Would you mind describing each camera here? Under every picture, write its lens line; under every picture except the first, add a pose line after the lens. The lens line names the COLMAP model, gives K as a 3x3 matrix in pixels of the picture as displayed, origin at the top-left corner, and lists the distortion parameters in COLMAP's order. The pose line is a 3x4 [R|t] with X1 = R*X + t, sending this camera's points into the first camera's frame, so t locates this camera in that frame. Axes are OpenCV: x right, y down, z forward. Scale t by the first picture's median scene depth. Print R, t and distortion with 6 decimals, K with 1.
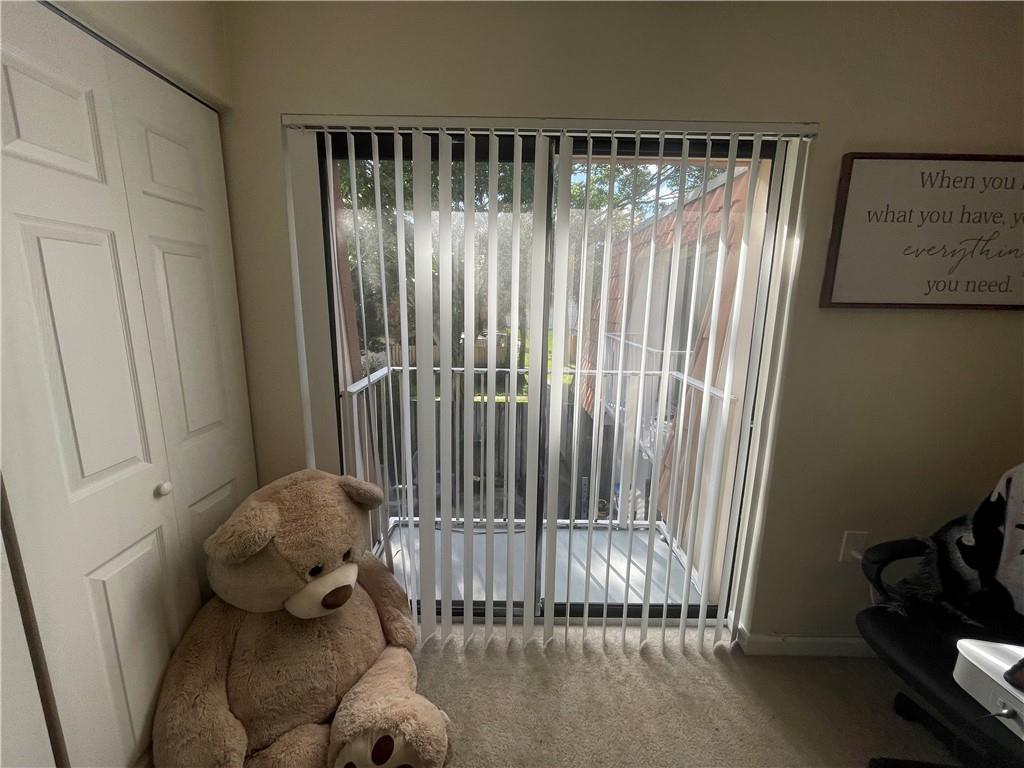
lens RADIAL K [[416.2, 0, 510.7], [0, 416.2, 383.7], [0, 0, 1]] dist [-0.000304, 0.000193]
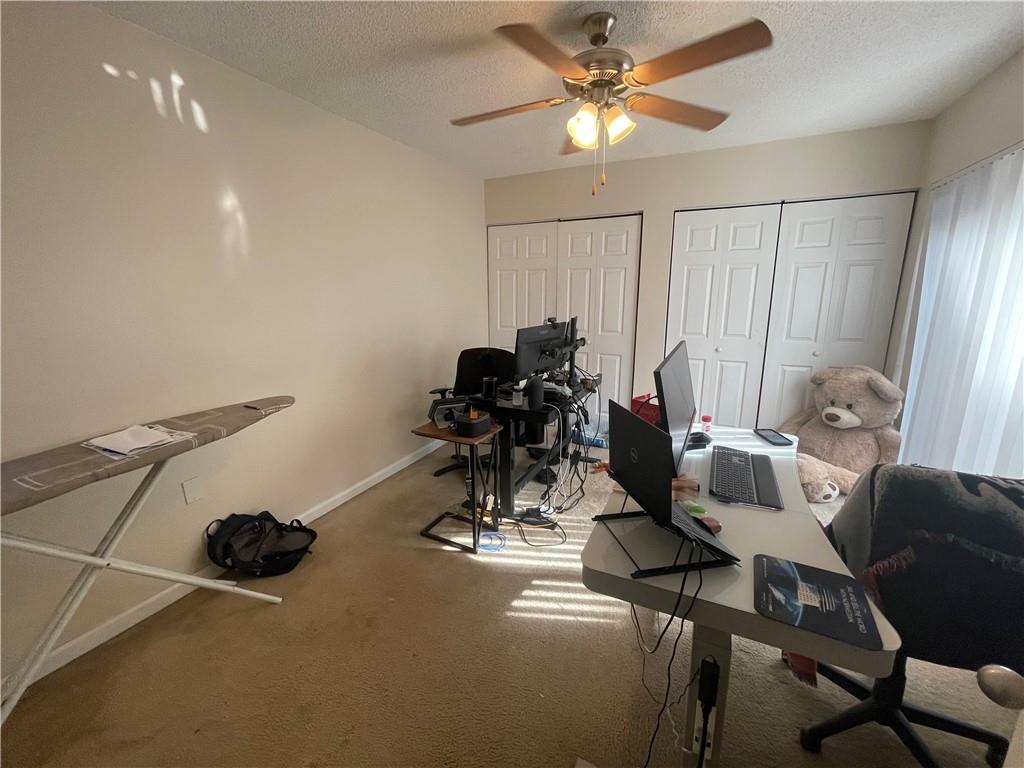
lens RADIAL K [[416.2, 0, 511.1], [0, 416.2, 382.2], [0, 0, 1]] dist [-0.000304, 0.000193]
pose [[-0.442909, 0.177006, -0.878920, 2.325324], [-0.171495, 0.945491, 0.276834, 0.014925], [0.880012, 0.273343, -0.388410, 0.310483]]
